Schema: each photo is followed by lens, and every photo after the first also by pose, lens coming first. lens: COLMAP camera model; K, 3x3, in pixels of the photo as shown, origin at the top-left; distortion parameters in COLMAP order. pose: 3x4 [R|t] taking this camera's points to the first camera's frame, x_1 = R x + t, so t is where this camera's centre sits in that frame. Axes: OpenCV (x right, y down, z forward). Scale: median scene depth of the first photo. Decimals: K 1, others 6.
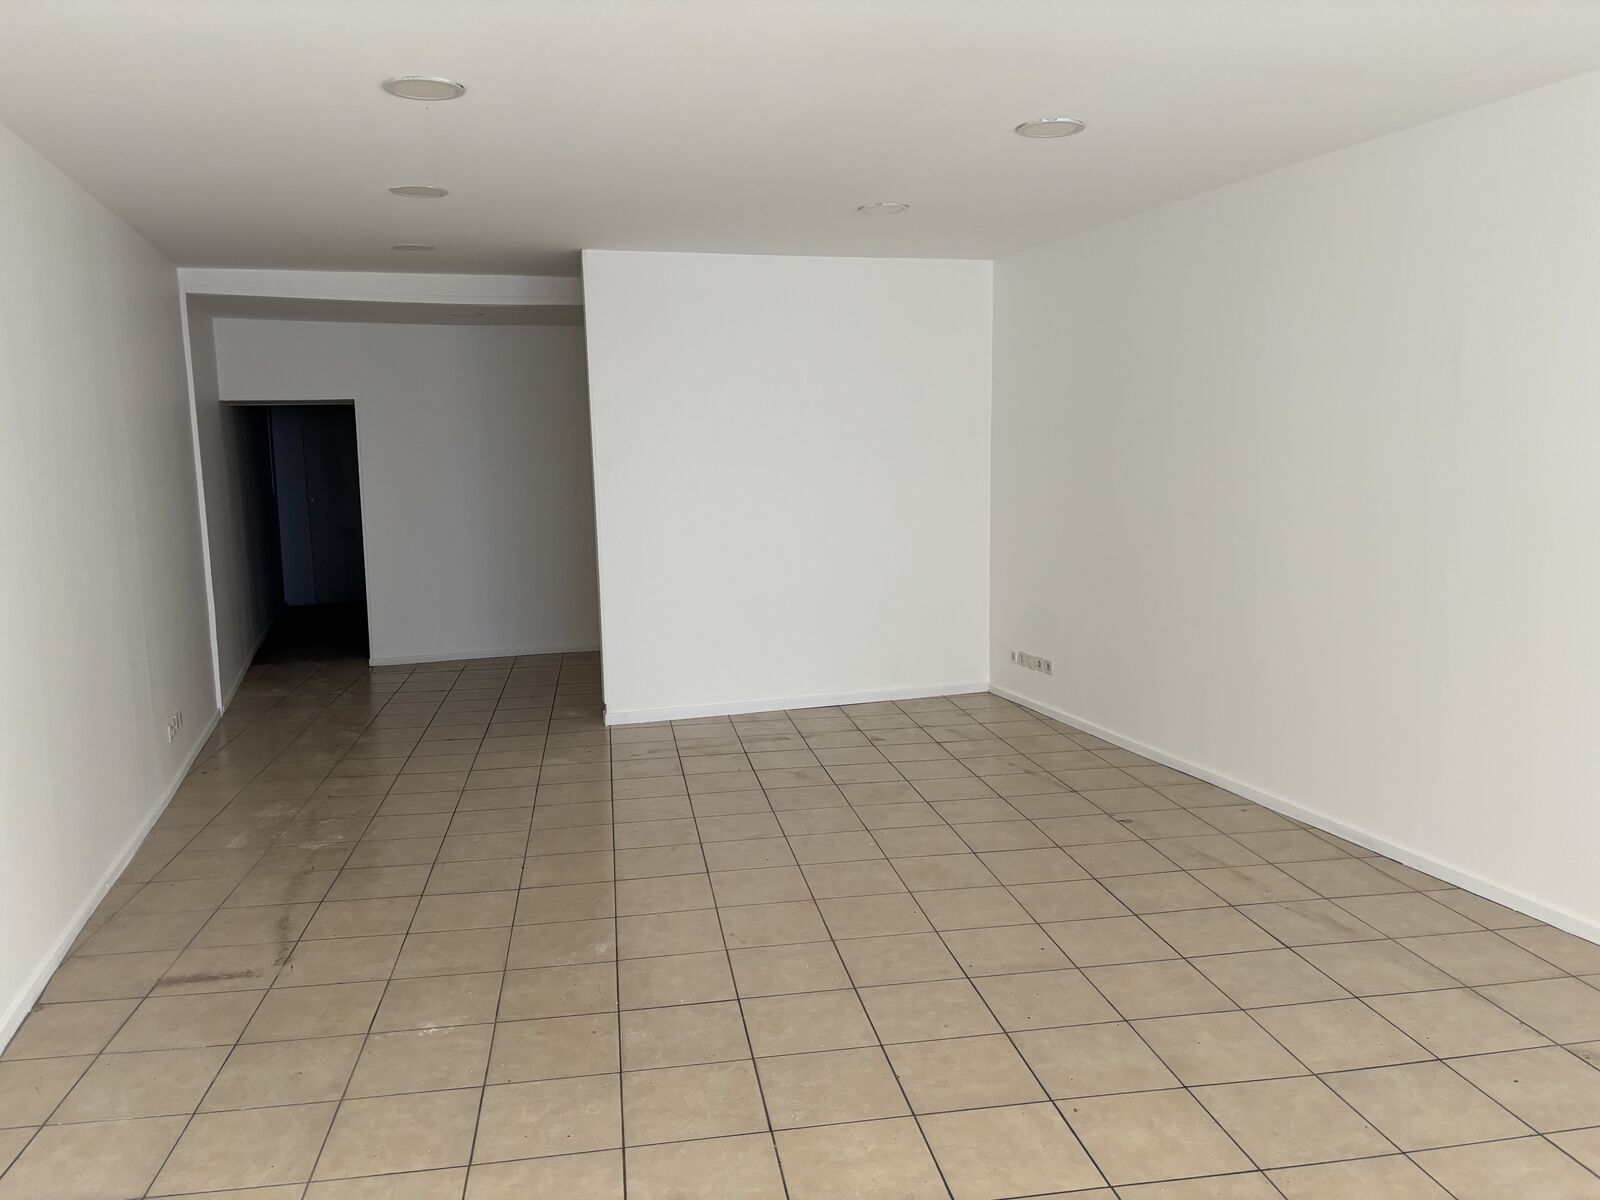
lens RADIAL K [[1223.1, 0, 791.4], [0, 1223.1, 571.1], [0, 0, 1]] dist [0.088239, -0.109436]
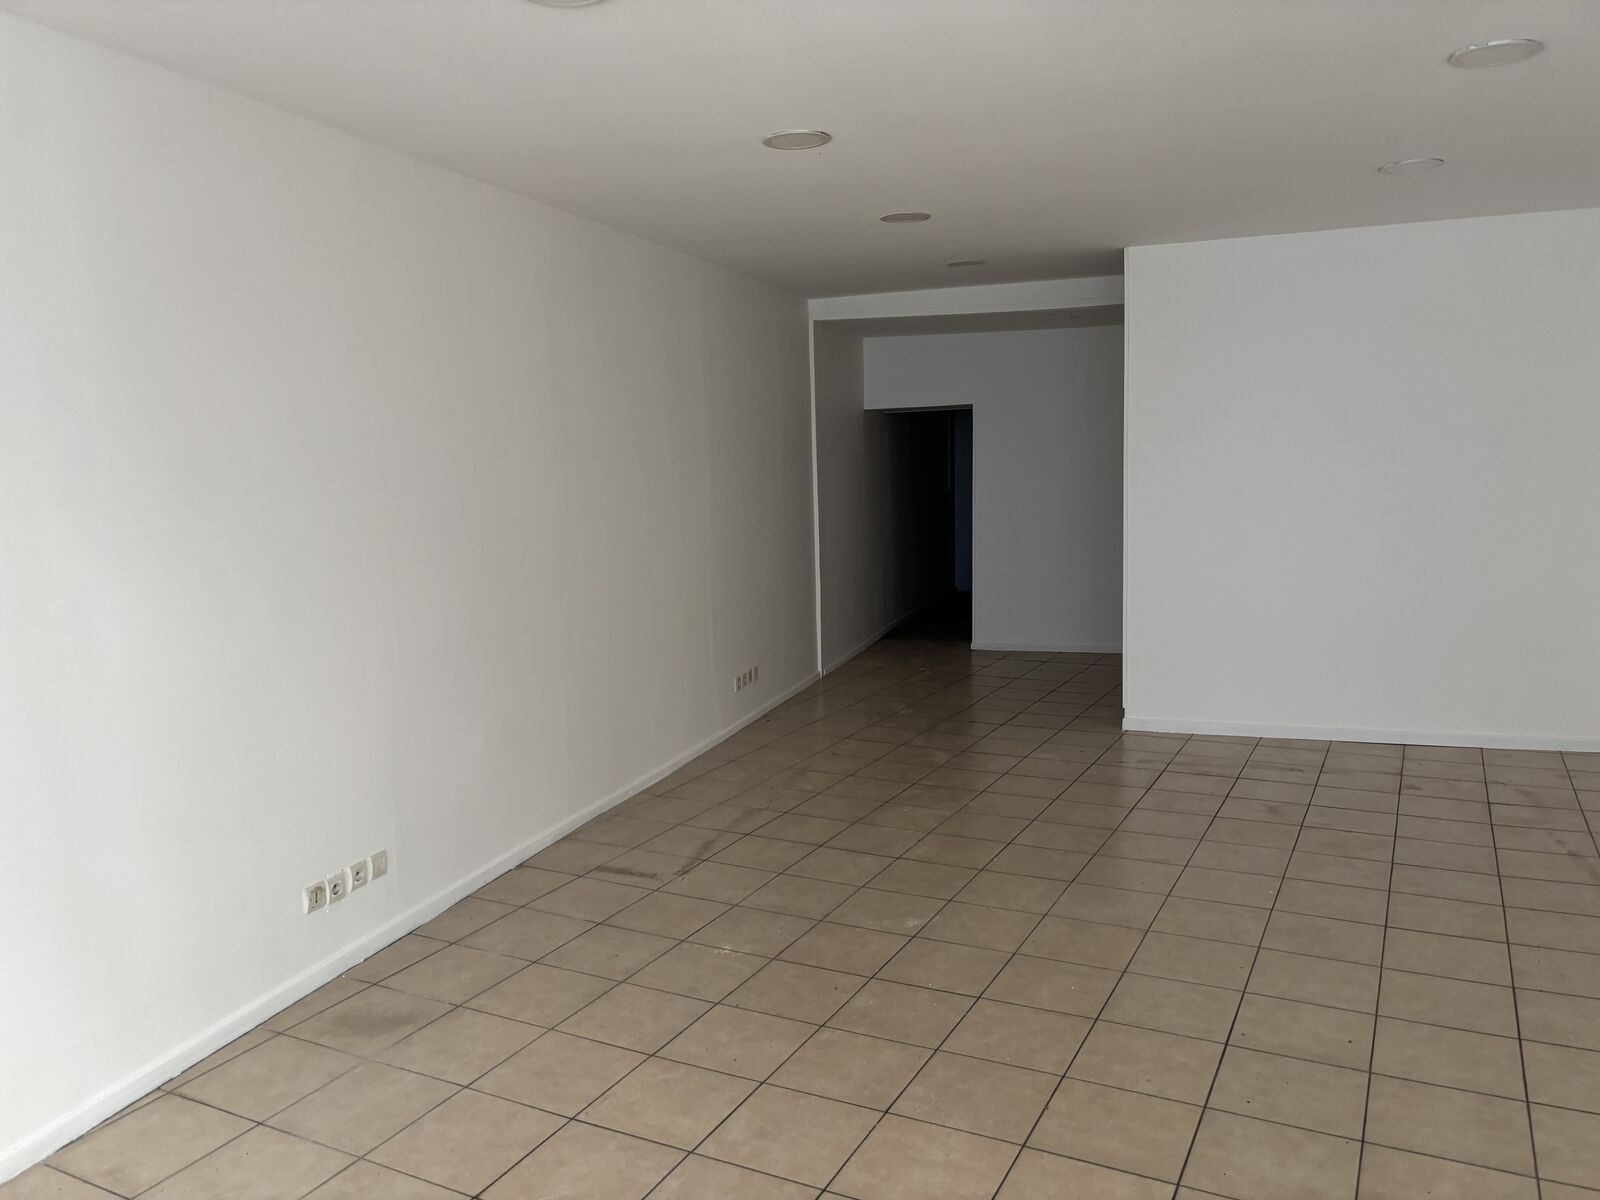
lens RADIAL K [[1223.1, 0, 791.4], [0, 1223.1, 571.1], [0, 0, 1]] dist [0.088239, -0.109436]
pose [[0.803514, 0.053997, -0.592831, 0.233759], [-0.051845, 0.998441, 0.020671, -0.008397], [0.593023, 0.014126, 0.805061, 0.050455]]
